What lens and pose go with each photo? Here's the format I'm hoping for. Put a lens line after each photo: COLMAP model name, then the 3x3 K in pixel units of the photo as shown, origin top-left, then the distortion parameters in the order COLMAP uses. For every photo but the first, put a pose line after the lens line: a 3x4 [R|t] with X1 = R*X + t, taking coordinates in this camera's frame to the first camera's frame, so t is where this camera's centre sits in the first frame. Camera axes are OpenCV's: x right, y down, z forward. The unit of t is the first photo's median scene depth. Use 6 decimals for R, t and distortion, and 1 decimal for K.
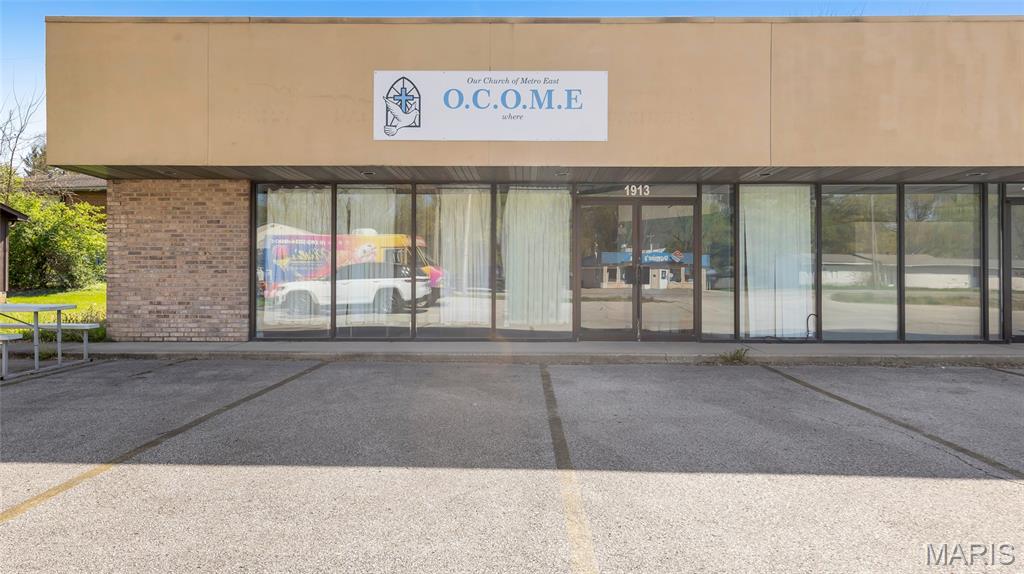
lens RADIAL K [[597.9, 0, 519.7], [0, 597.9, 280.5], [0, 0, 1]] dist [-0.001553, -0.000721]
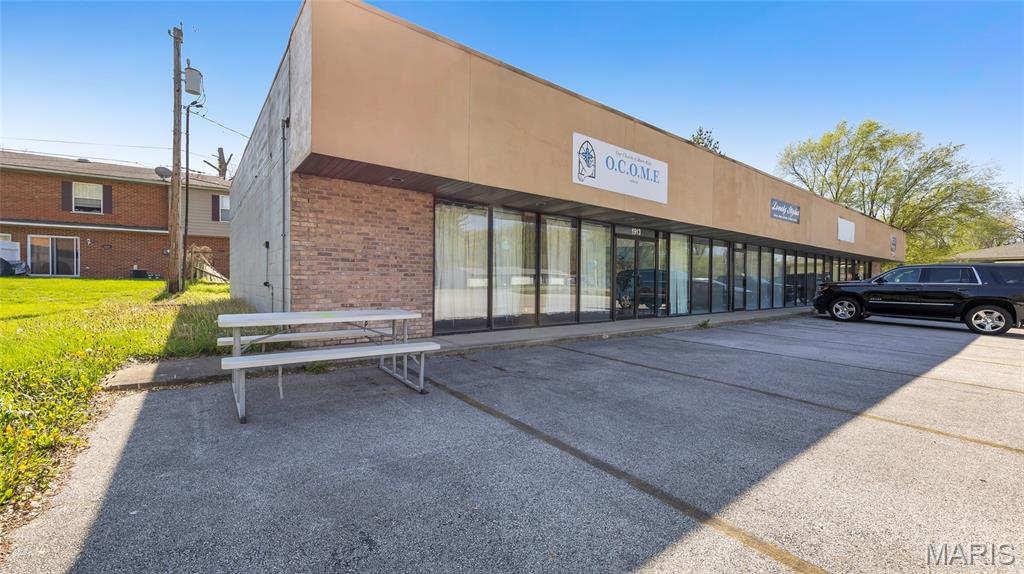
lens RADIAL K [[405.6, 0, 513.5], [0, 405.6, 287.6], [0, 0, 1]] dist [-0.002738, 0.000193]
pose [[0.790082, -0.001764, 0.612998, -0.804275], [-0.009975, 0.999826, 0.015733, -0.005343], [-0.612920, -0.018545, 0.789928, 0.297537]]
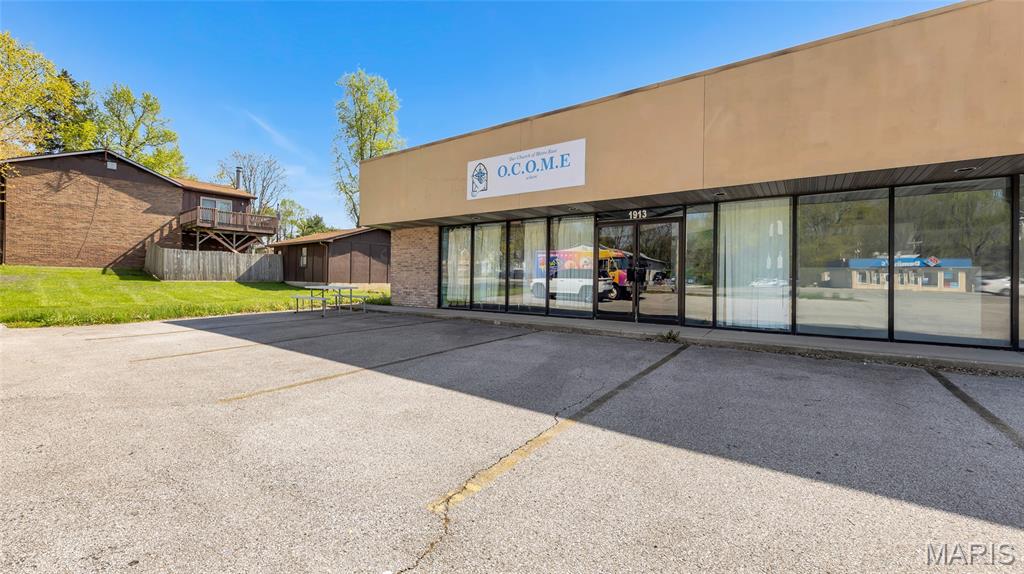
lens RADIAL K [[405.6, 0, 517.1], [0, 405.6, 281.8], [0, 0, 1]] dist [-0.002738, 0.000193]
pose [[0.822537, 0.011098, -0.568603, 0.511848], [-0.011157, 0.999932, 0.003376, 0.006963], [0.568602, 0.003567, 0.822605, 0.060437]]
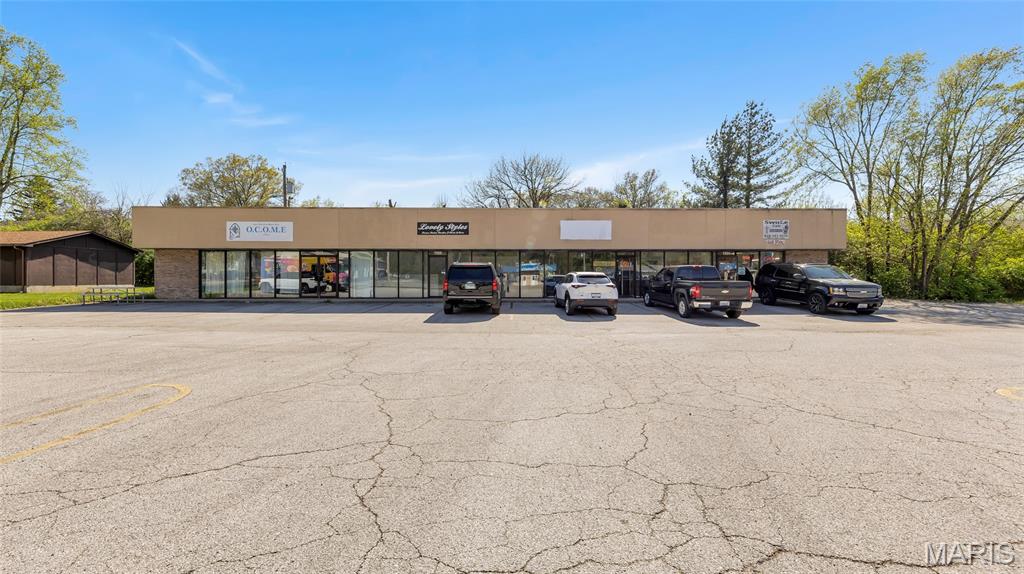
lens RADIAL K [[405.6, 0, 515.1], [0, 405.6, 282.9], [0, 0, 1]] dist [-0.002738, 0.000193]
pose [[0.999861, 0.002225, 0.016550, 1.243709], [-0.002280, 0.999992, 0.003317, 0.001930], [-0.016542, -0.003354, 0.999858, -1.247104]]
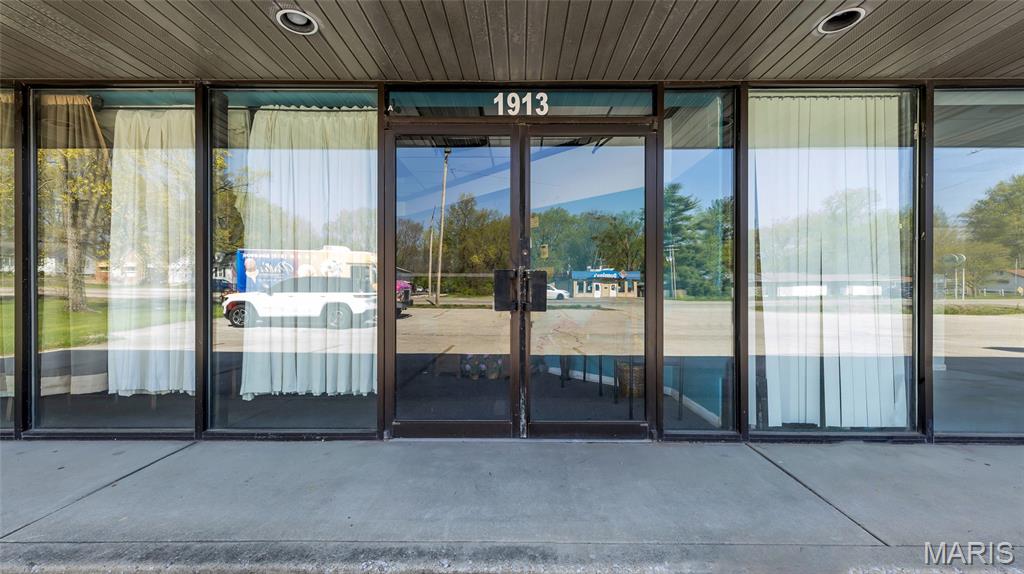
lens RADIAL K [[405.6, 0, 516.3], [0, 405.6, 293.3], [0, 0, 1]] dist [-0.002738, 0.000193]
pose [[0.999998, -0.002143, 0.000394, 0.194568], [0.002141, 0.999988, 0.004394, -0.007989], [-0.000403, -0.004393, 0.999990, 0.698770]]
